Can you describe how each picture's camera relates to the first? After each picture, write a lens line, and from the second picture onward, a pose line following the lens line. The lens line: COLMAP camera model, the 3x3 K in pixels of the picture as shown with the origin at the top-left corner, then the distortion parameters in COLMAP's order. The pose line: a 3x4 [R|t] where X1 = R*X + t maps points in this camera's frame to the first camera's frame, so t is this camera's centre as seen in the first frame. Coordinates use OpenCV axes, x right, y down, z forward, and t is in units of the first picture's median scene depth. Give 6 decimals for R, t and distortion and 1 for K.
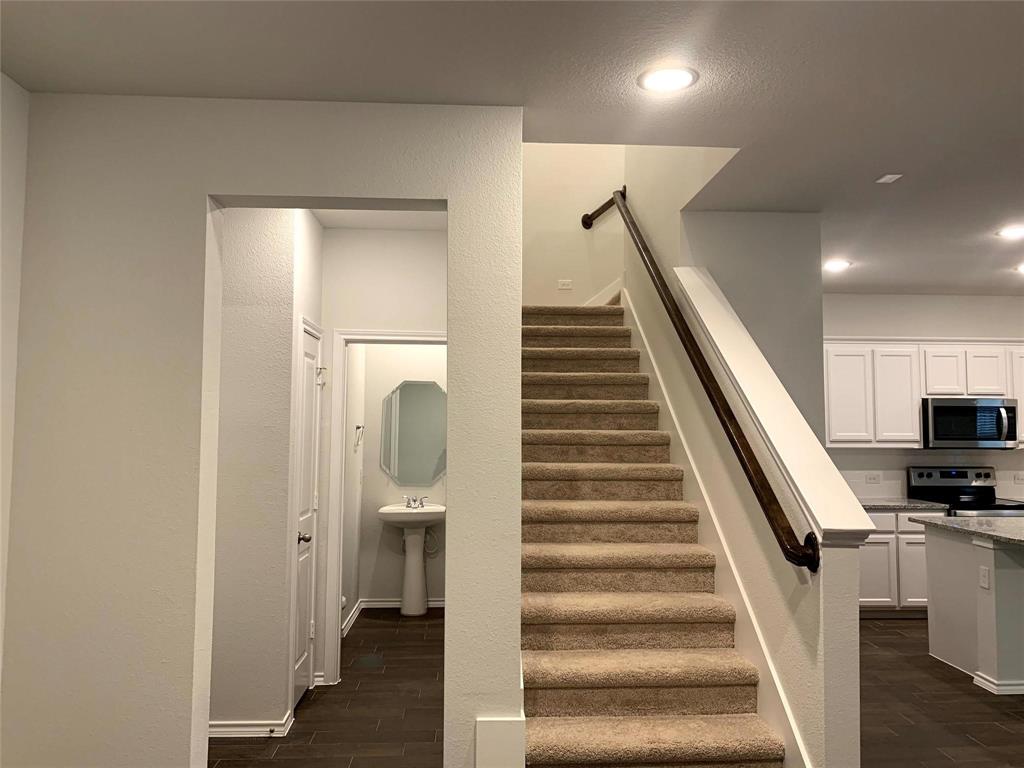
lens RADIAL K [[787.8, 0, 512.1], [0, 787.8, 381.3], [0, 0, 1]] dist [0.032356, -0.005852]
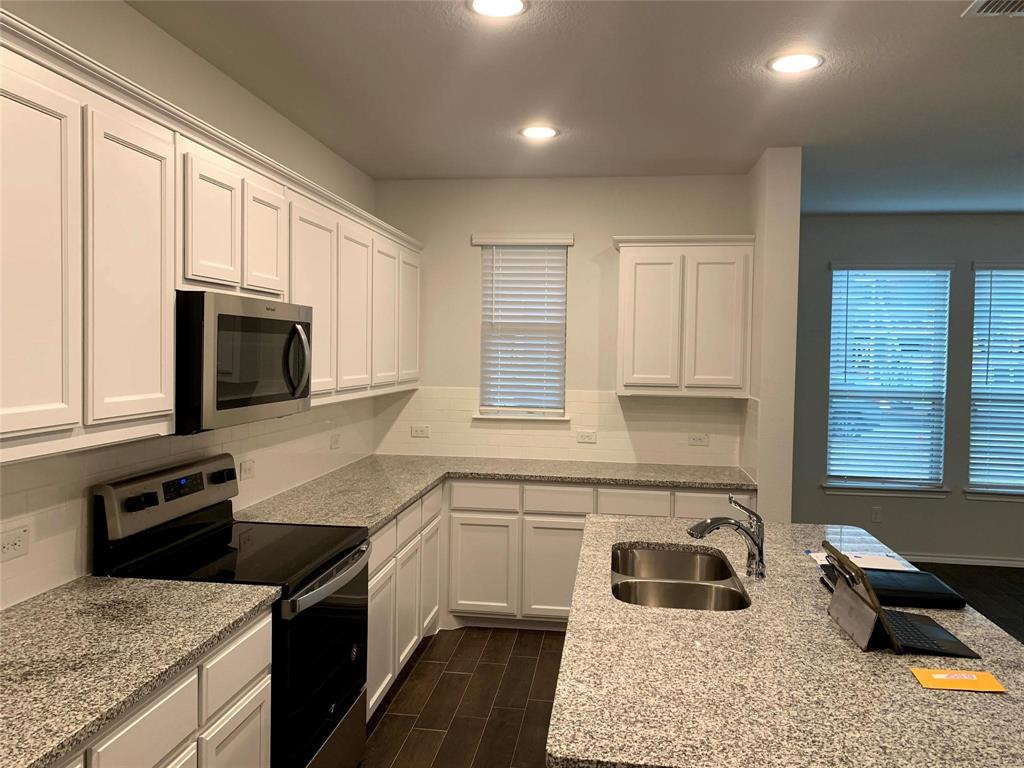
lens RADIAL K [[787.8, 0, 510.6], [0, 787.8, 376.9], [0, 0, 1]] dist [0.032356, -0.005852]
pose [[0.169002, -0.040027, 0.984803, 0.196307], [-0.081046, 0.995227, 0.054359, 0.028125], [-0.982278, -0.089001, 0.164951, 0.793308]]
